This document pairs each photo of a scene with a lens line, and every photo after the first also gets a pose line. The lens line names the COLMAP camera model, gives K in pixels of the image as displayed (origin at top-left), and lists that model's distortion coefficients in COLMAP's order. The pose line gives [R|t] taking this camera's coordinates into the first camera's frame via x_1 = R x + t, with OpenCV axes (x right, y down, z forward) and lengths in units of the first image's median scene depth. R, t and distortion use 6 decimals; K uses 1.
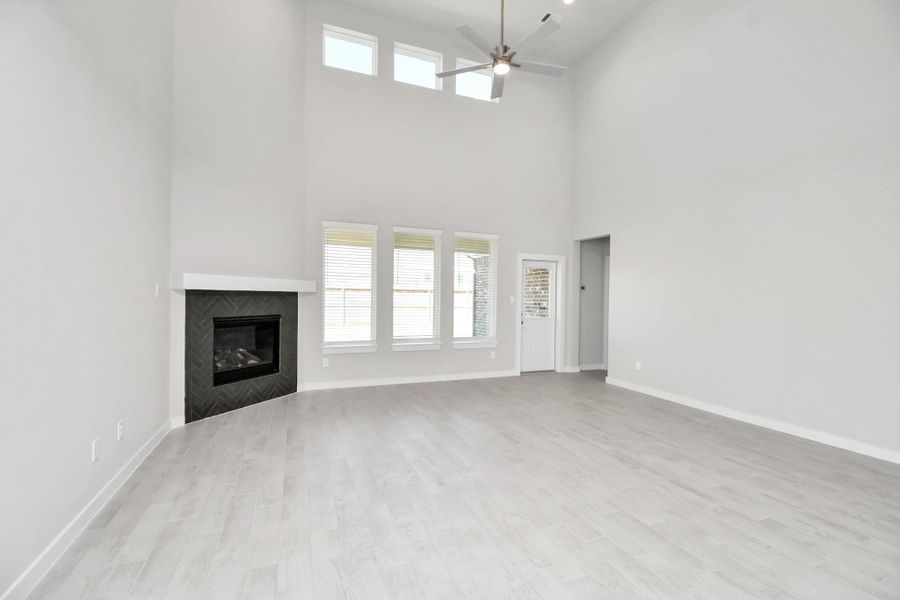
lens RADIAL K [[384.3, 0, 450.0], [0, 384.3, 300.0], [0, 0, 1]] dist [0.000813, -0.000077]
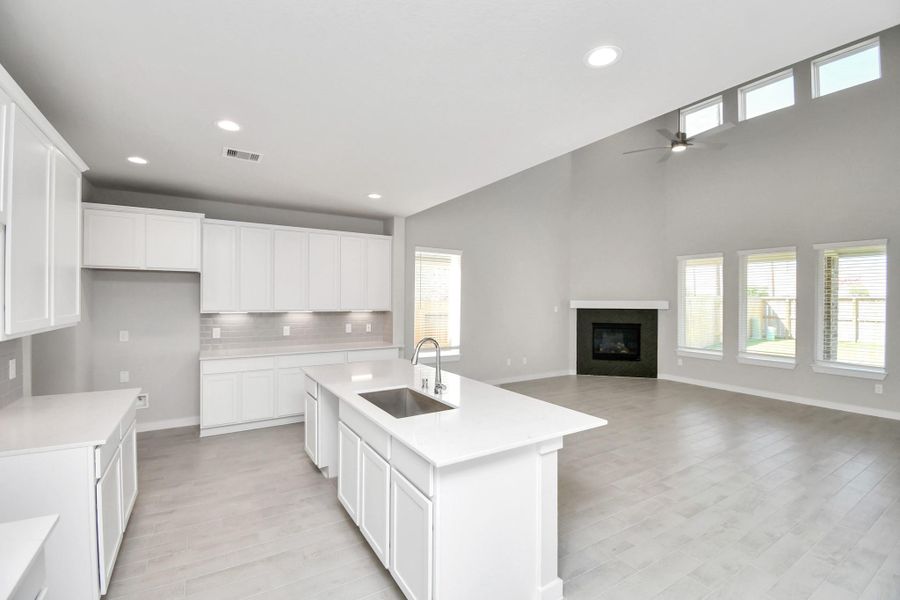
lens RADIAL K [[400.2, 0, 449.7], [0, 400.2, 303.8], [0, 0, 1]] dist [-0.027025, -0.000226]
pose [[0.161361, 0.001067, -0.986895, 0.967364], [-0.004907, 0.999988, 0.000279, -0.037817], [0.986883, 0.004797, 0.161364, -0.009570]]
